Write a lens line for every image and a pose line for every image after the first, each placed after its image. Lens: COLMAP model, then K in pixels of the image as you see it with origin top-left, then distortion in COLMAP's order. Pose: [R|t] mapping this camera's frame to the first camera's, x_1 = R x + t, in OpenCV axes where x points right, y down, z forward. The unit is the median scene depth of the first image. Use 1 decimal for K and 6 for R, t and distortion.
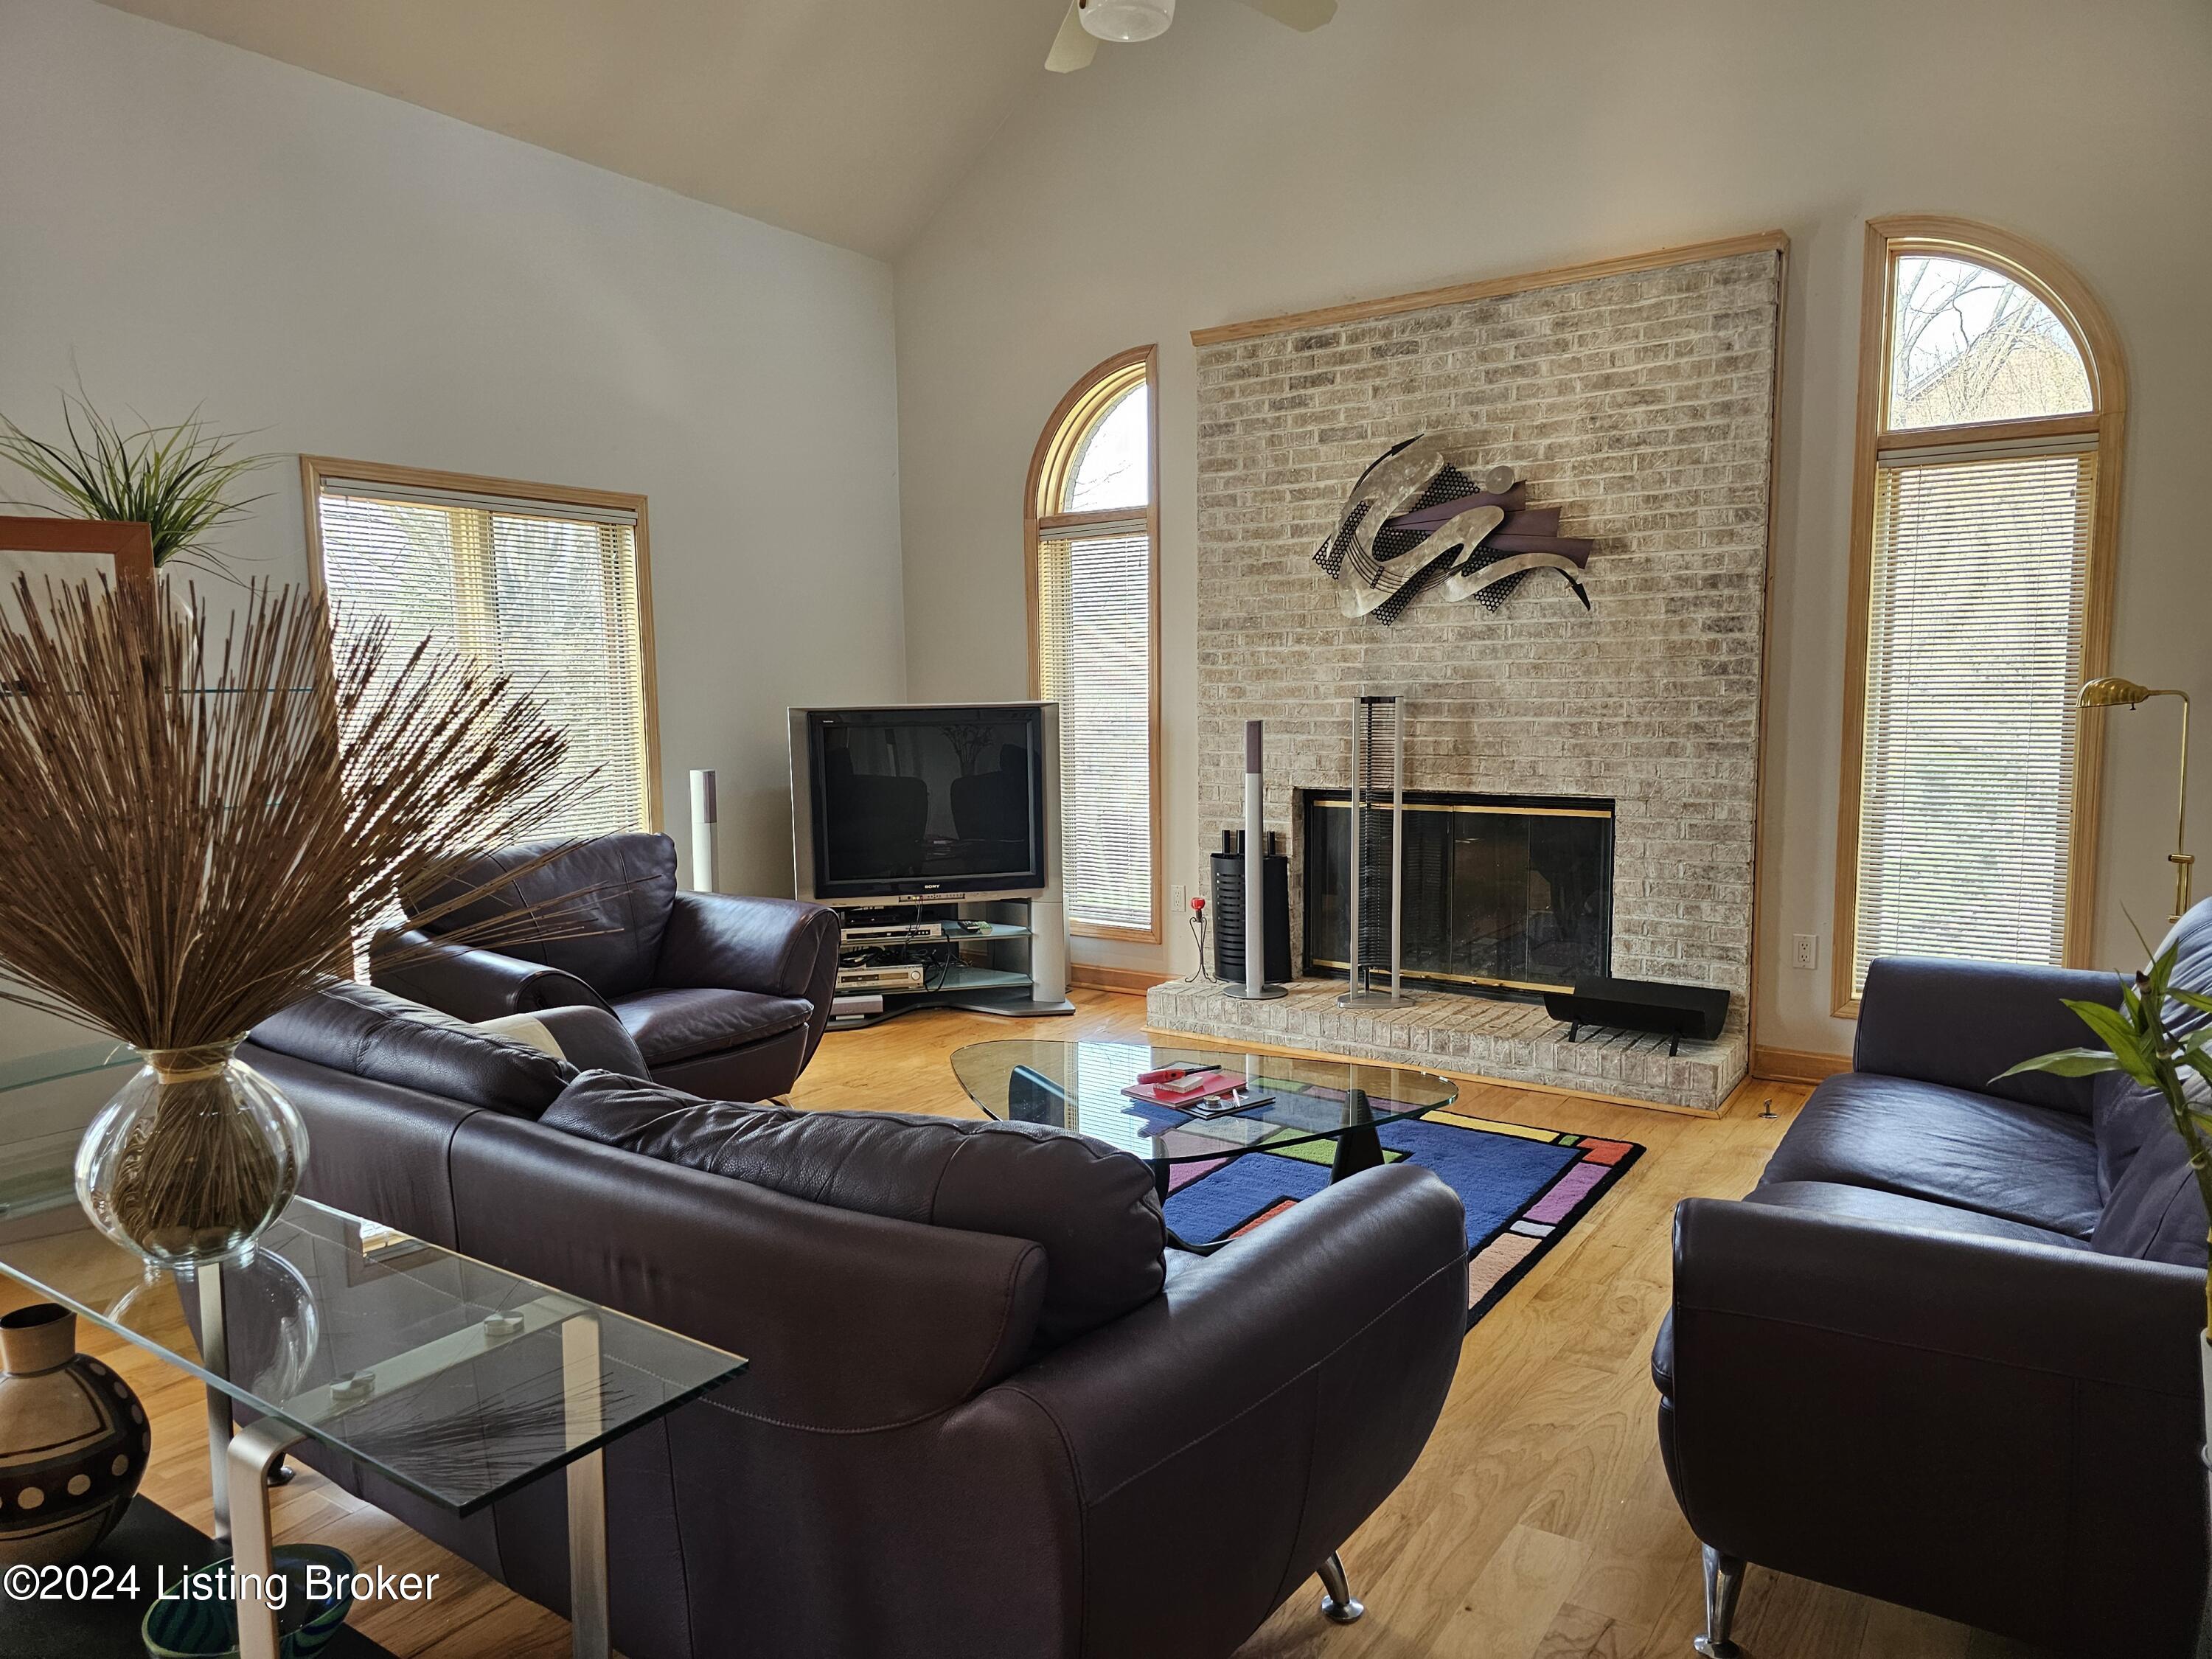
lens RADIAL K [[1482.4, 0, 1107.2], [0, 1482.4, 859.1], [0, 0, 1]] dist [-0.006625, -0.001834]
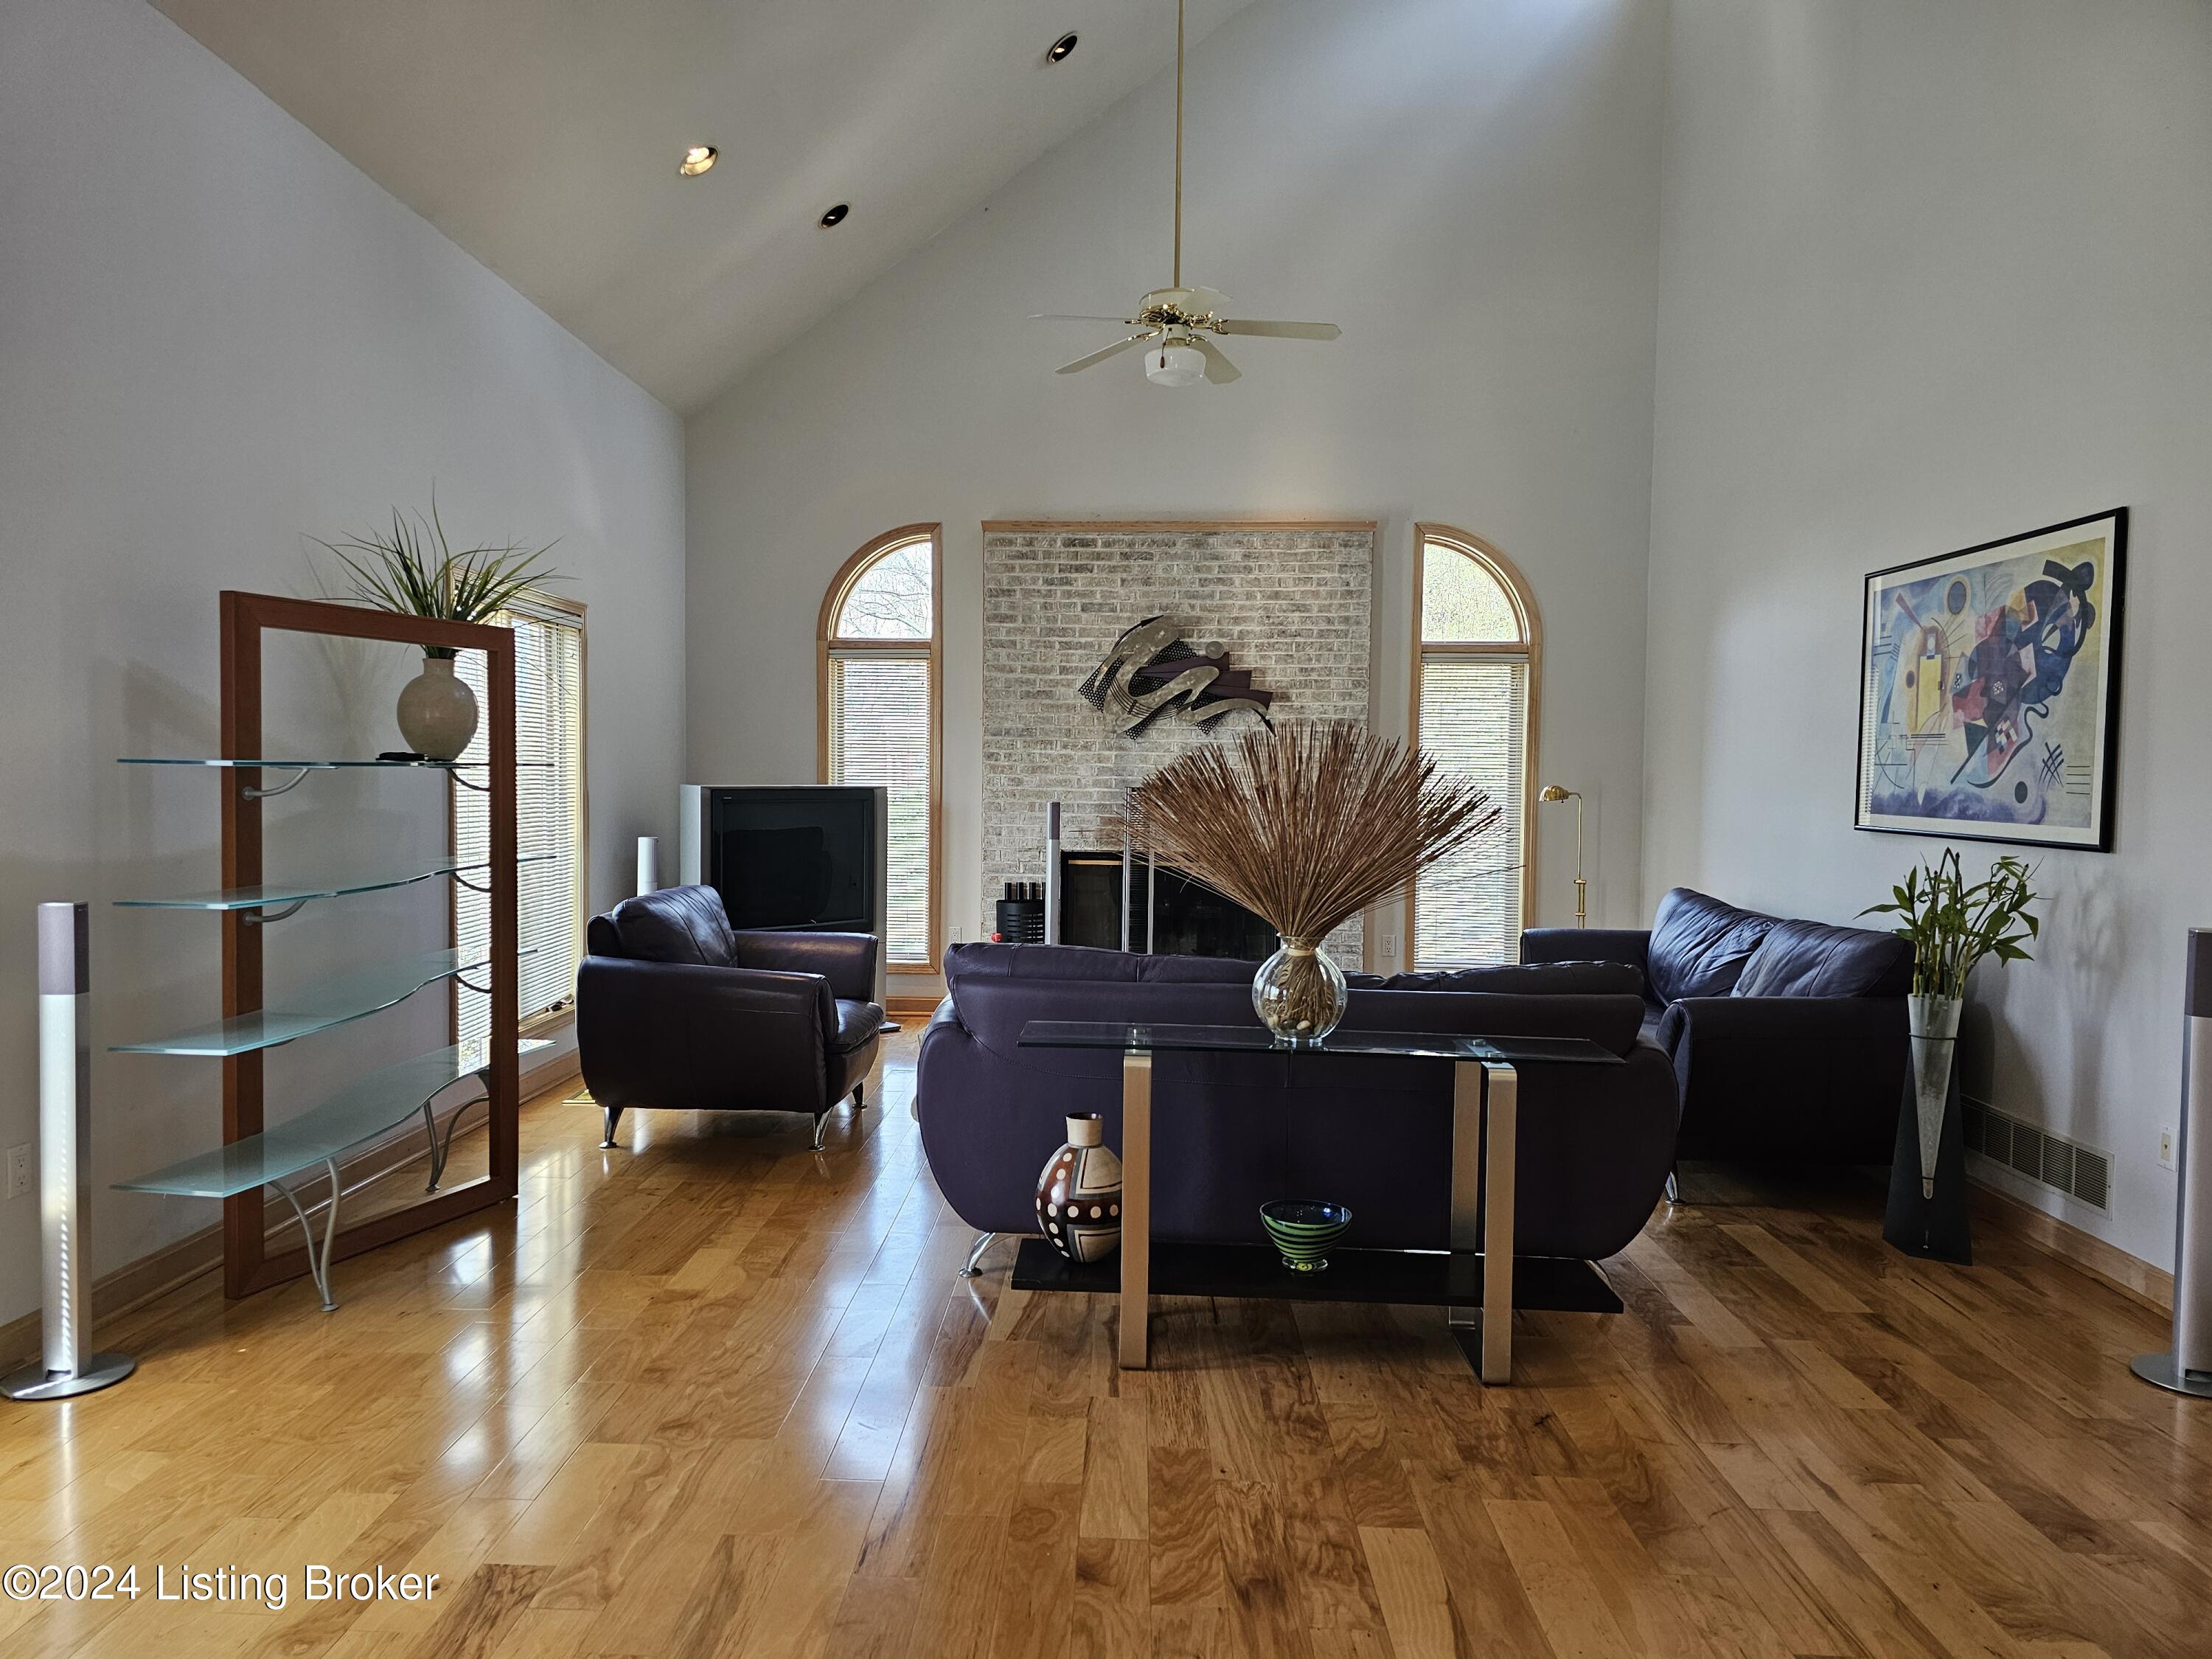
lens RADIAL K [[1473.9, 0, 1111.1], [0, 1473.9, 821.2], [0, 0, 1]] dist [0.083829, -0.090426]
pose [[0.842187, 0.009085, 0.539109, -0.628870], [0.036805, 0.996557, -0.074291, 0.031973], [-0.537928, 0.082408, 0.838953, -0.213519]]
